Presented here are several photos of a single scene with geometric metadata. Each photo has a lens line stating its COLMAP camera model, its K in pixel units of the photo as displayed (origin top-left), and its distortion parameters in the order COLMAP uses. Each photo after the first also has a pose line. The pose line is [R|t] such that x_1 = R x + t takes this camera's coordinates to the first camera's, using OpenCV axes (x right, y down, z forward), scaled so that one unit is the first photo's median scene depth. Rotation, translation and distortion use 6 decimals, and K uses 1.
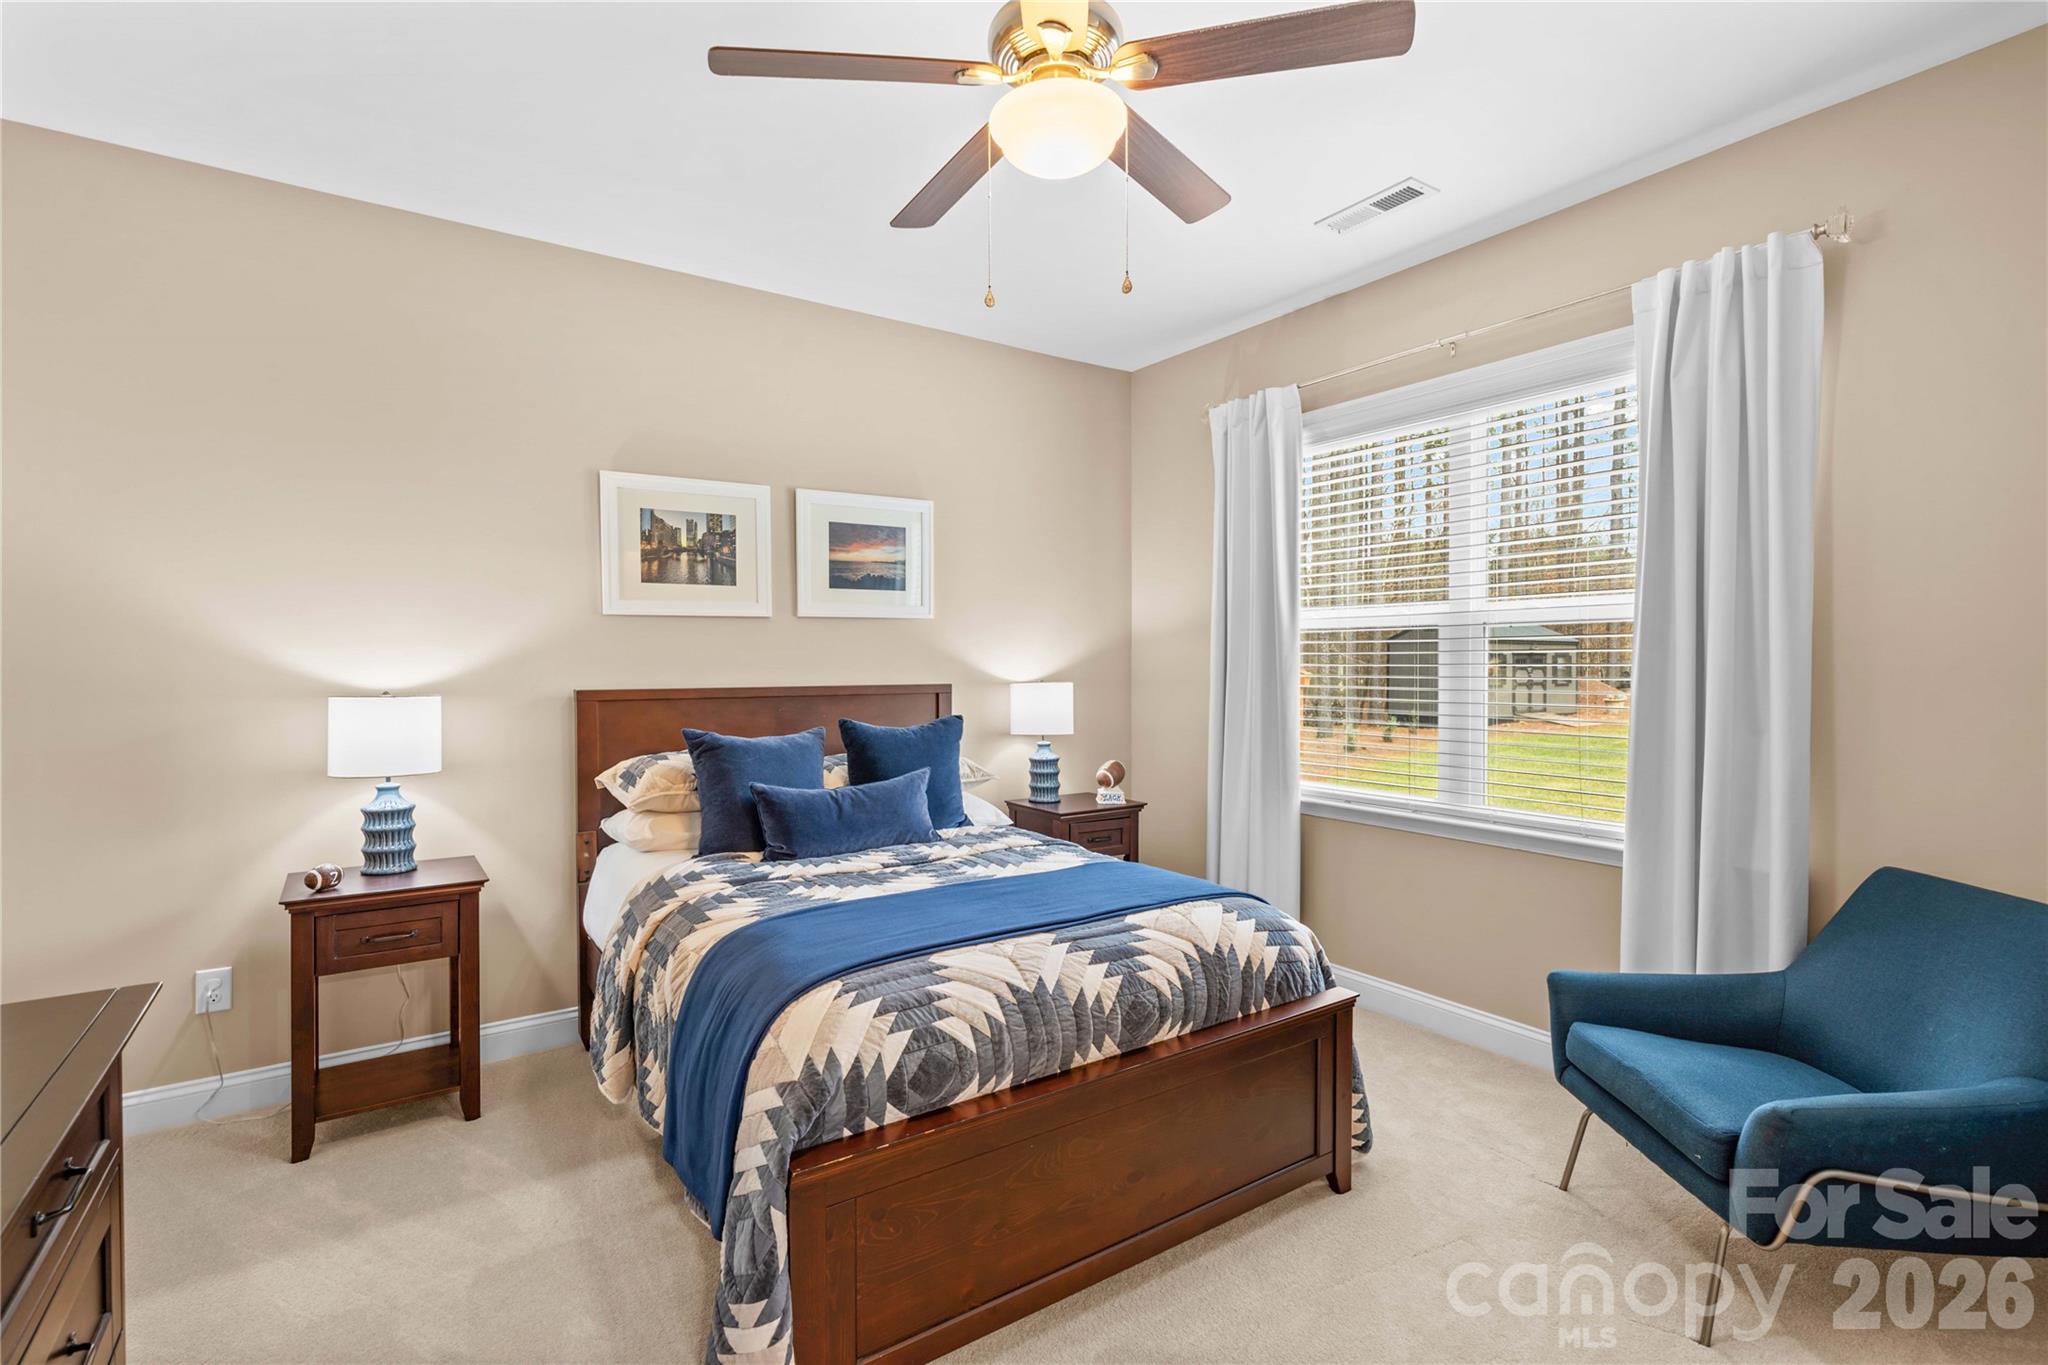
lens RADIAL K [[950.2, 0, 1025.7], [0, 950.2, 678.9], [0, 0, 1]] dist [-0.010705, 0.002183]
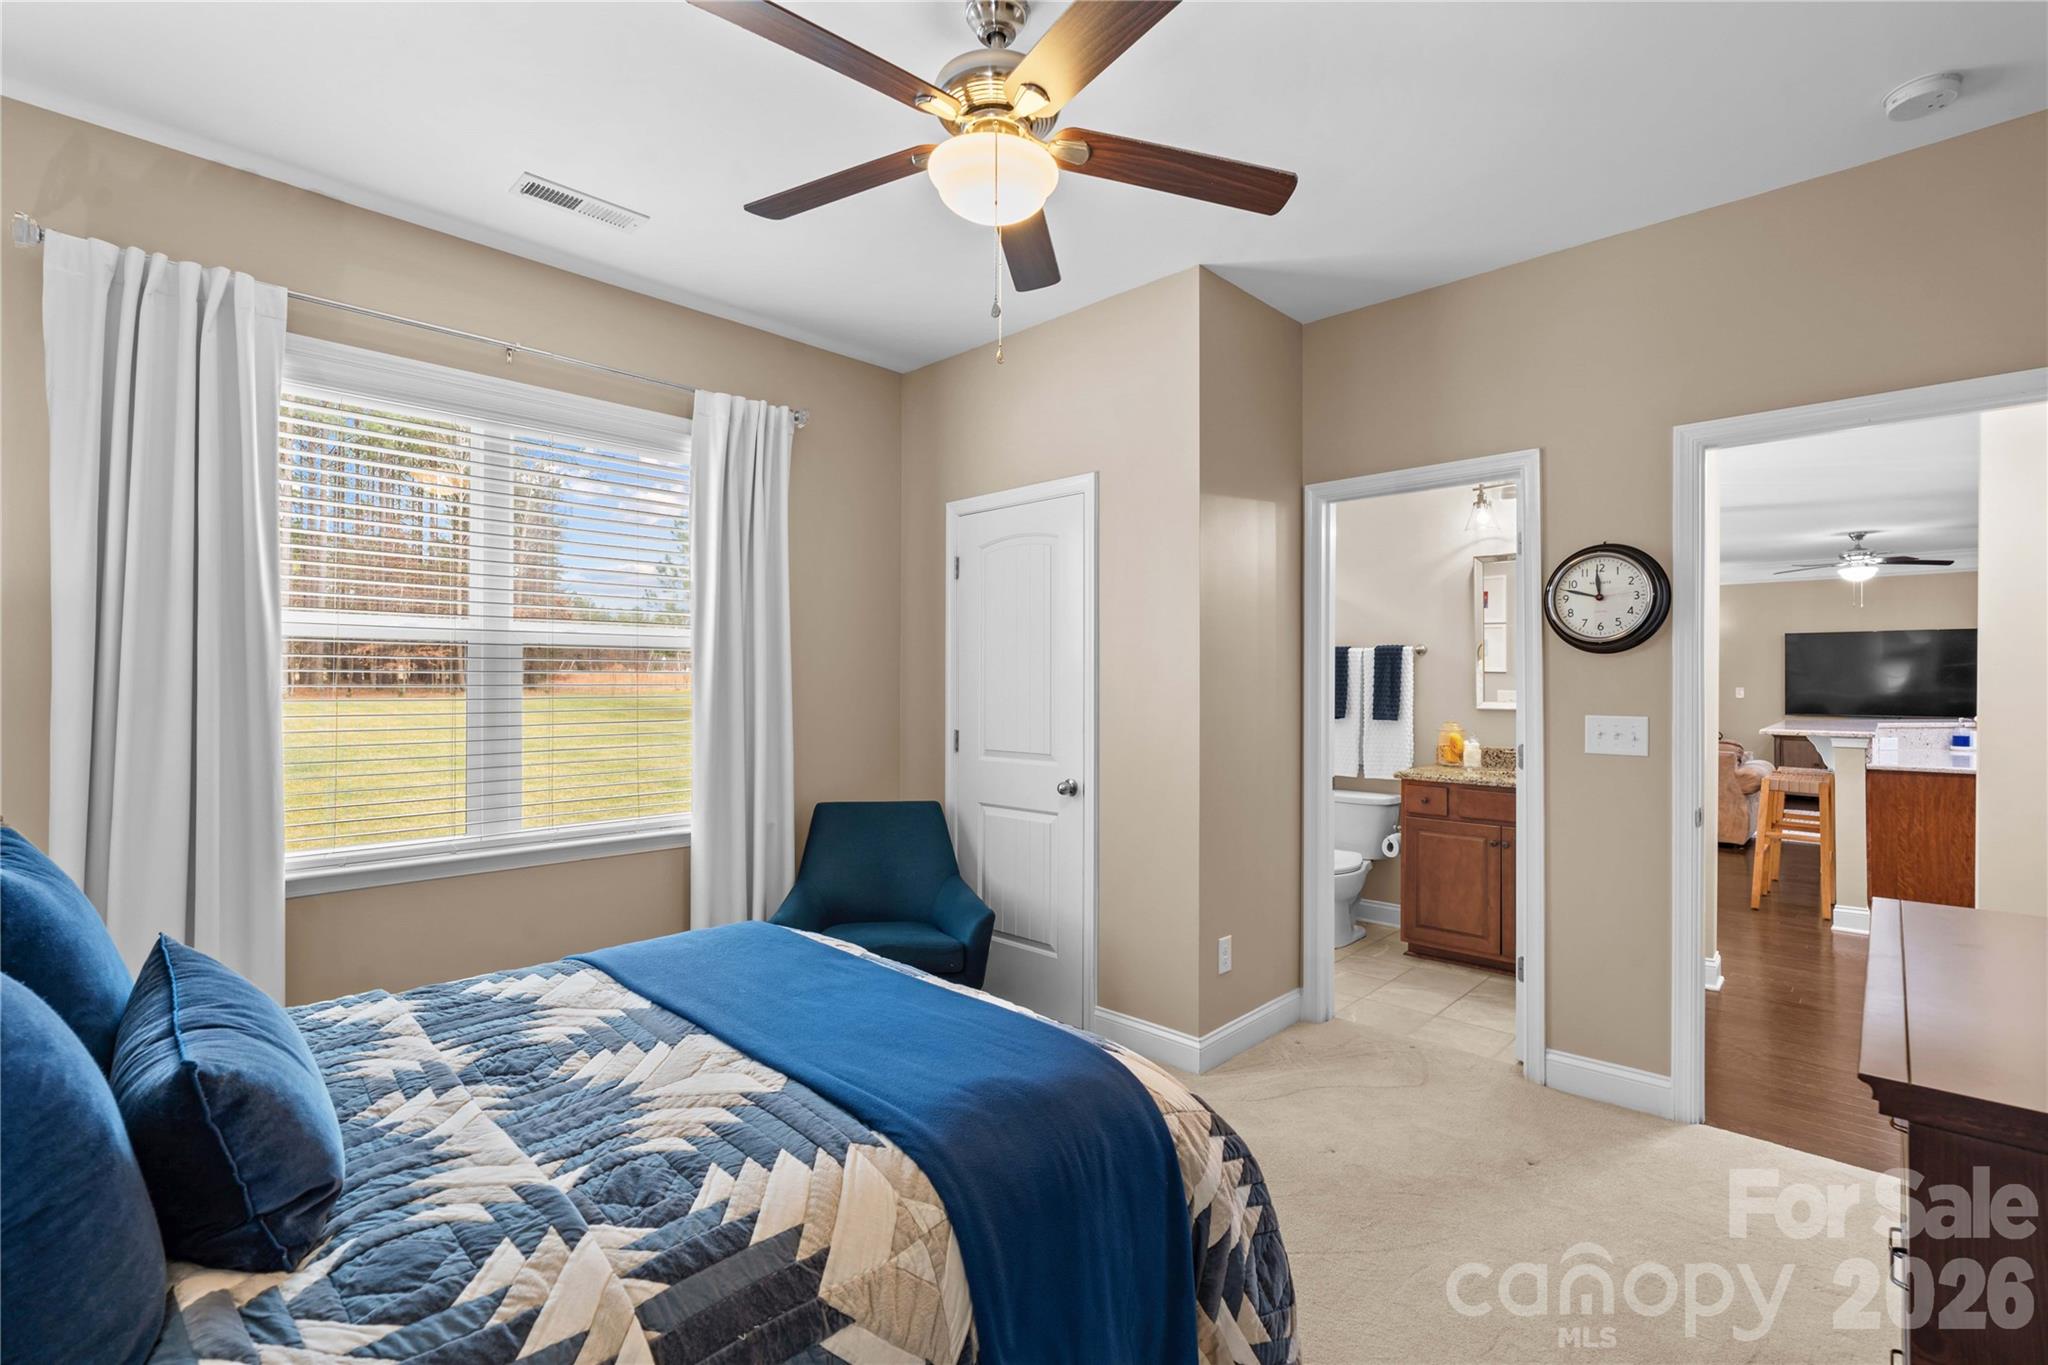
lens RADIAL K [[936.6, 0, 1024.8], [0, 936.6, 678.4], [0, 0, 1]] dist [-0.010548, 0.001391]
pose [[-0.214284, 0.008101, 0.976738, -0.545338], [0.013059, 0.999900, -0.005428, -0.010099], [-0.976684, 0.011592, -0.214368, 0.656545]]
